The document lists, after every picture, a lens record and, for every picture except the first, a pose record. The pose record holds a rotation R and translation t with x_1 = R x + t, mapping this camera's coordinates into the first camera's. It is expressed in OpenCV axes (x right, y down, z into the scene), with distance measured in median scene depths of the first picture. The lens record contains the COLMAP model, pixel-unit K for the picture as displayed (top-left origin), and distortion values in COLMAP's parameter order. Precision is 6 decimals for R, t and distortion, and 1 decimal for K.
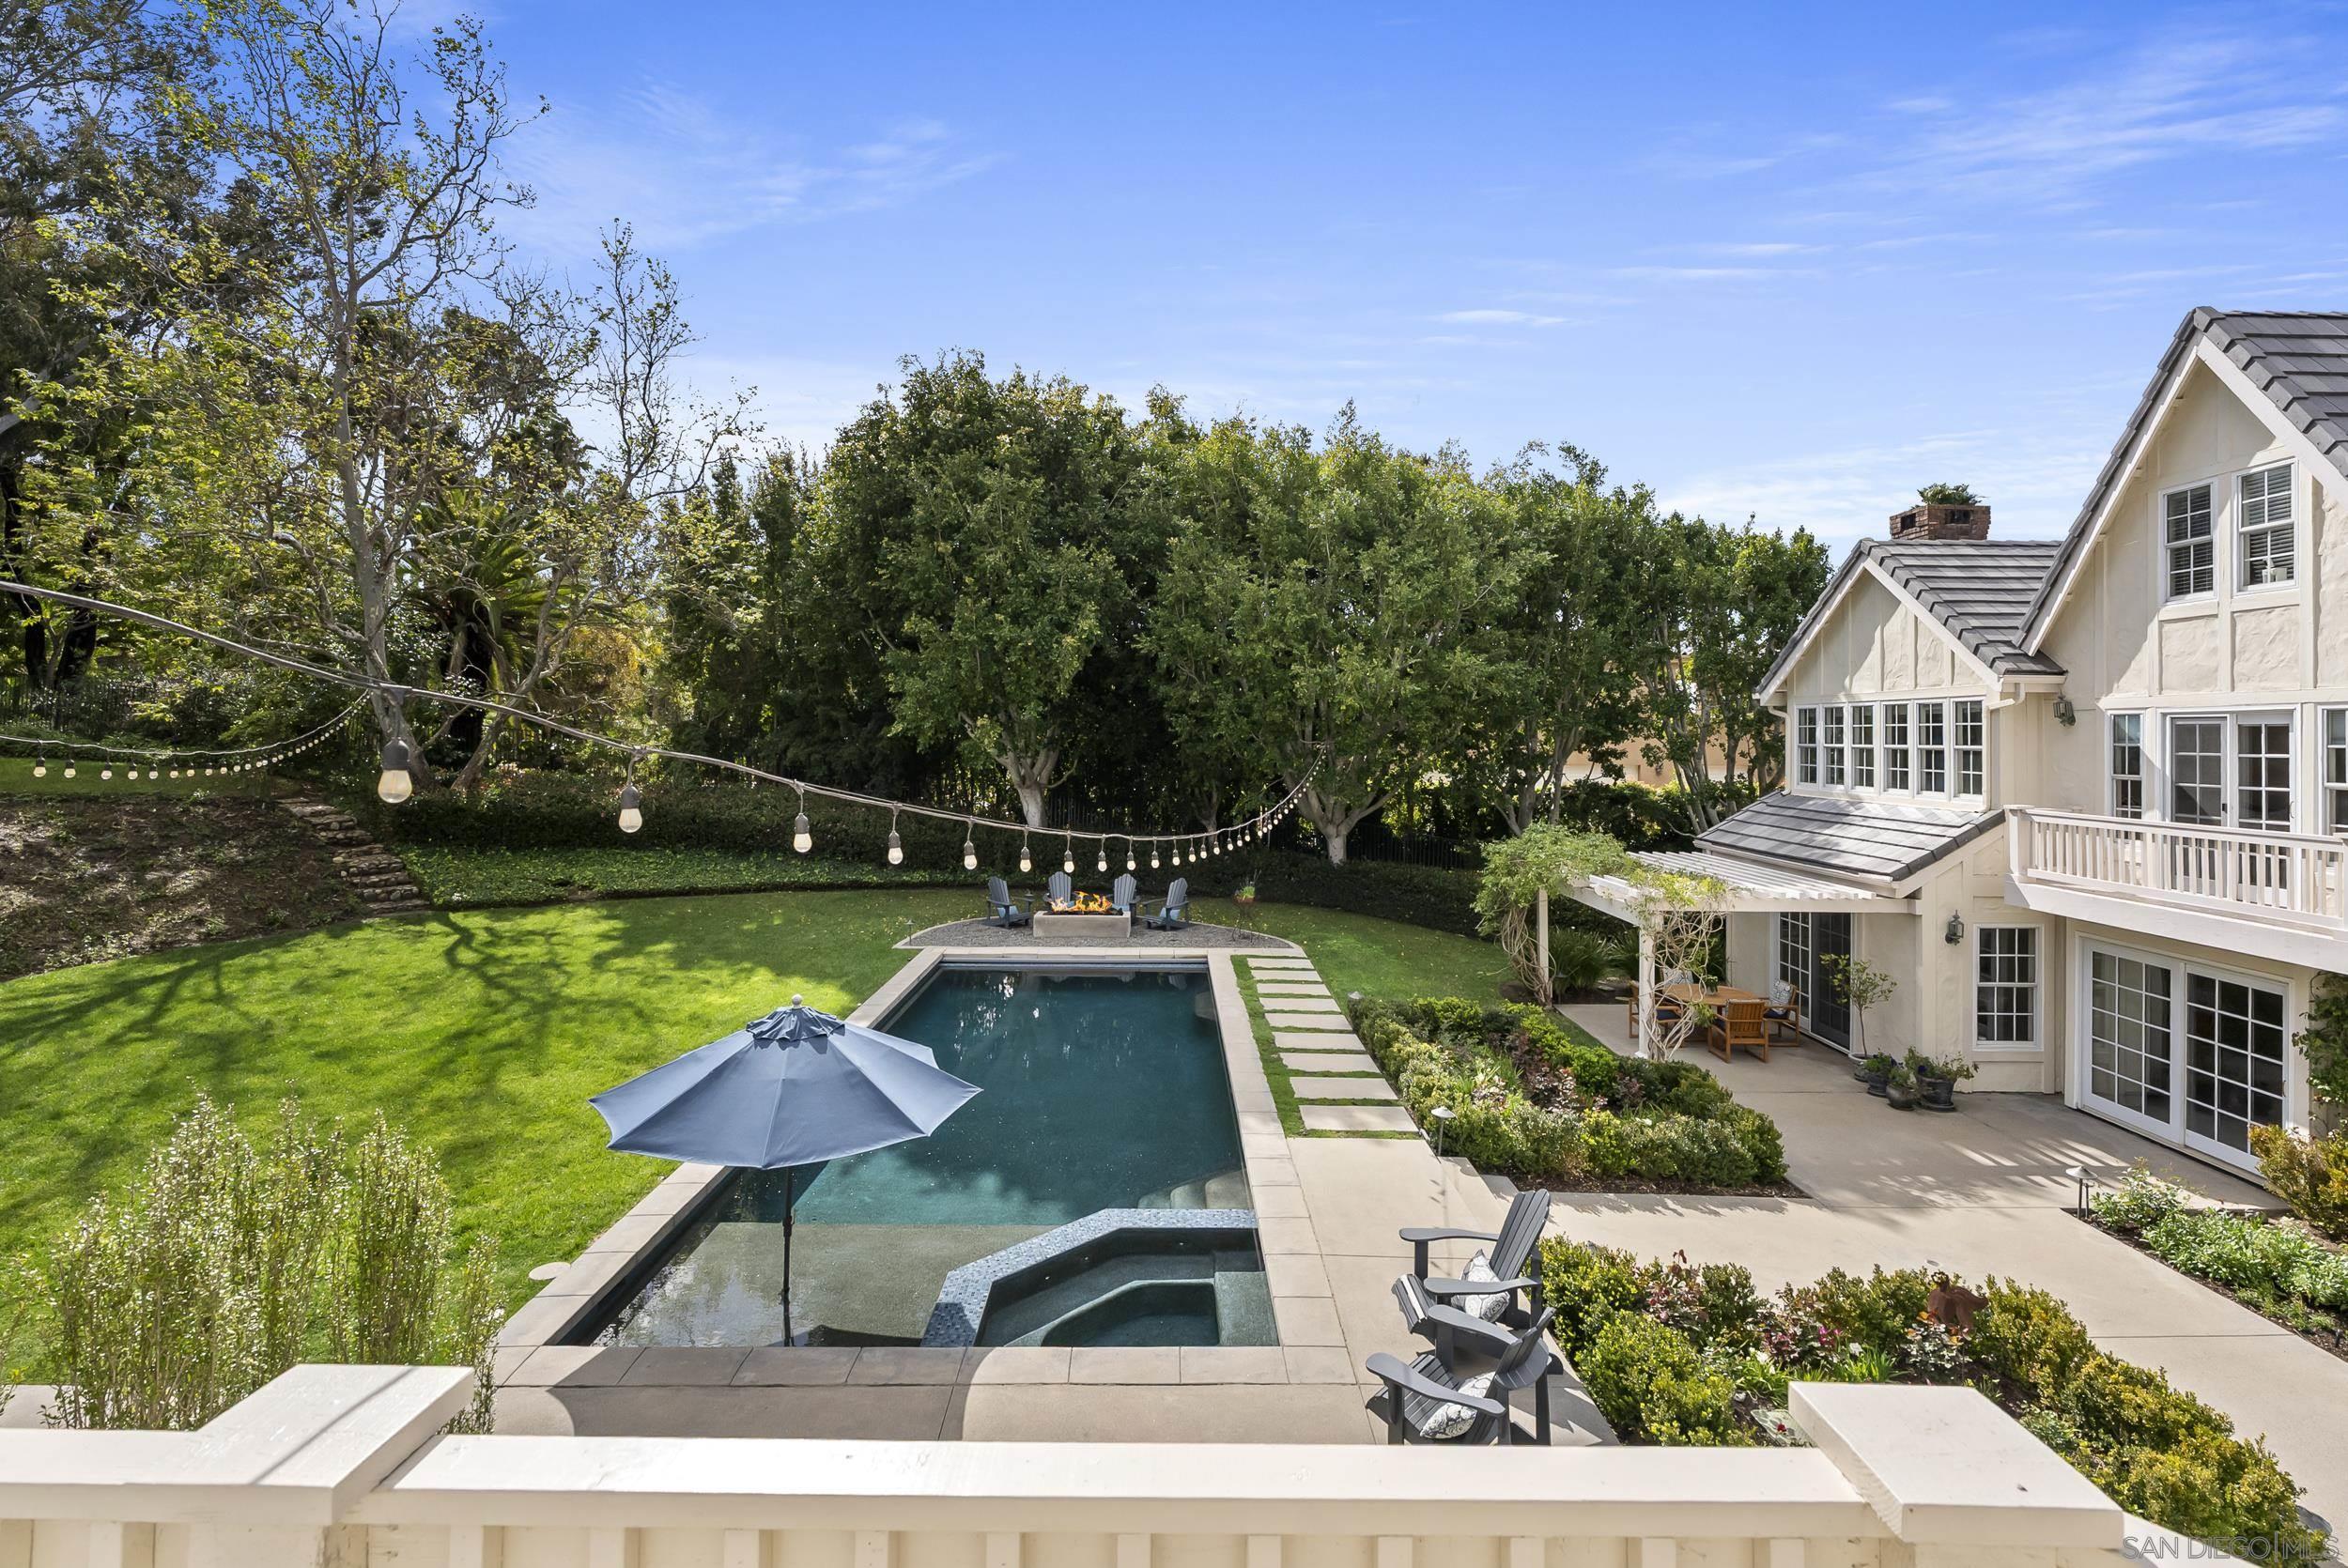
lens RADIAL K [[1081.2, 0, 1179.2], [0, 1081.2, 727.5], [0, 0, 1]] dist [0.000094, -0.000249]
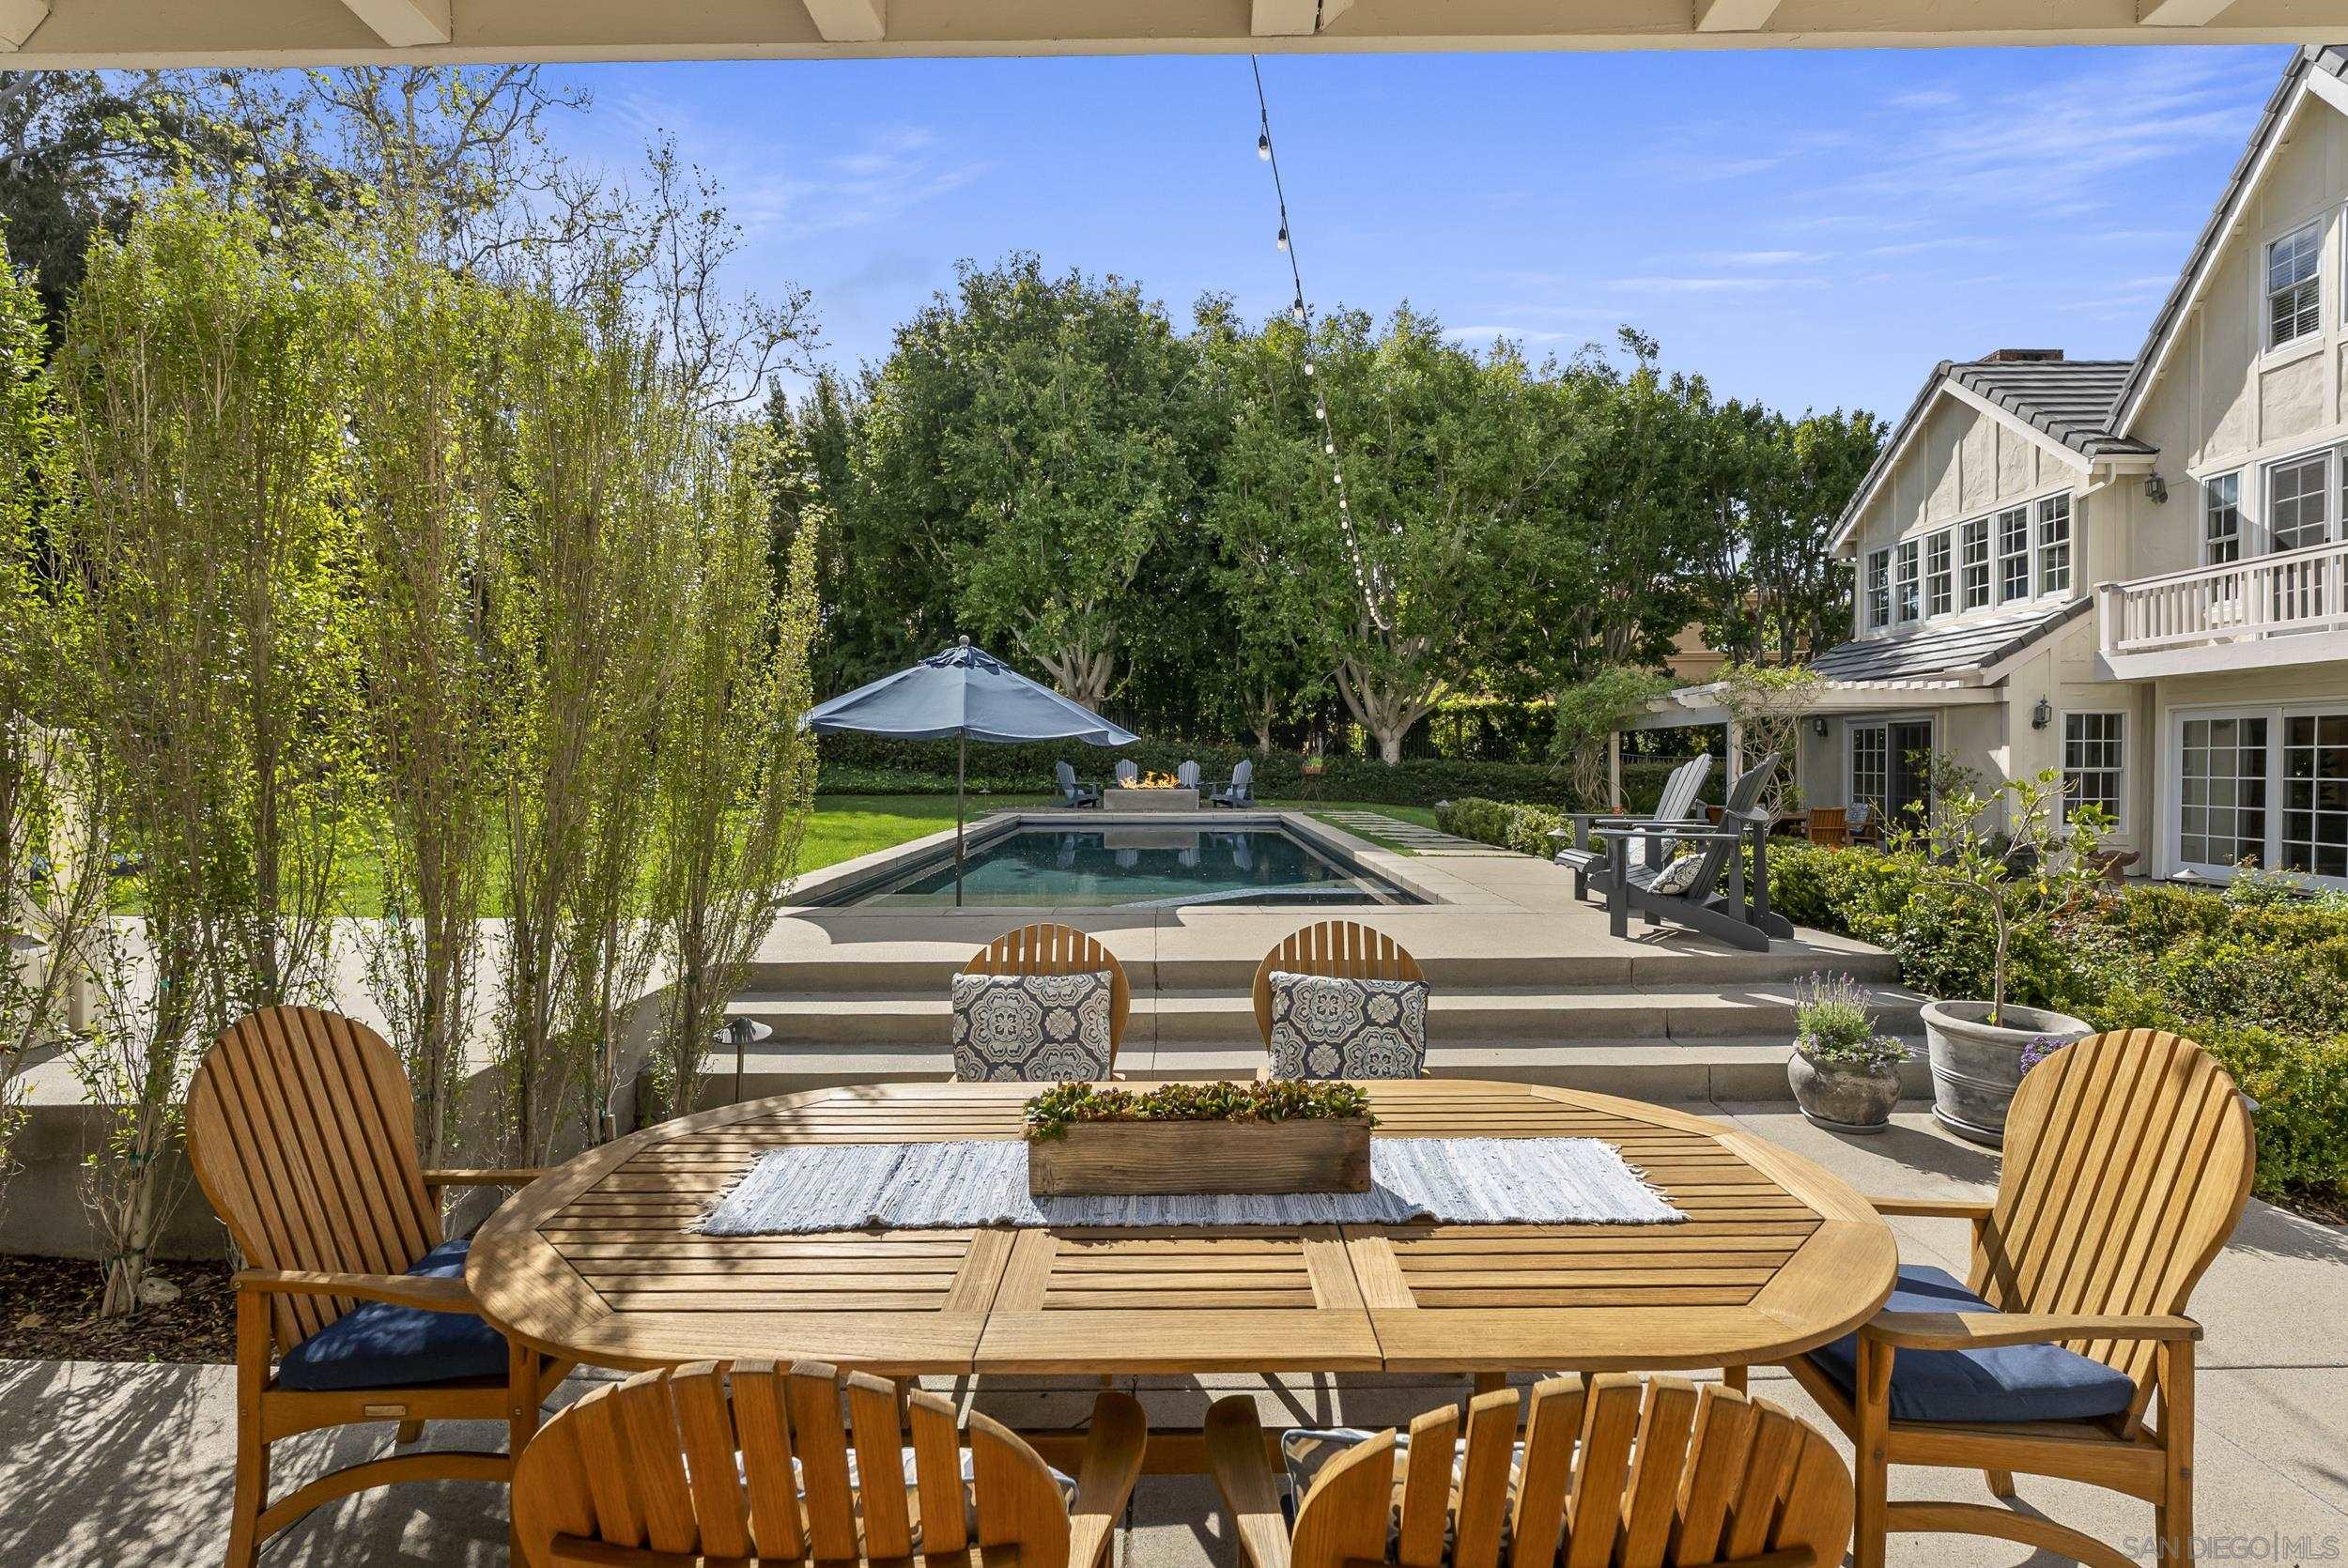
lens RADIAL K [[1079.5, 0, 1183.0], [0, 1079.5, 774.2], [0, 0, 1]] dist [-0.000823, 0.001226]
pose [[0.999938, -0.009020, -0.006585, -0.074714], [0.009155, 0.999740, 0.020880, 0.194425], [0.006395, -0.020939, 0.999760, -0.016924]]
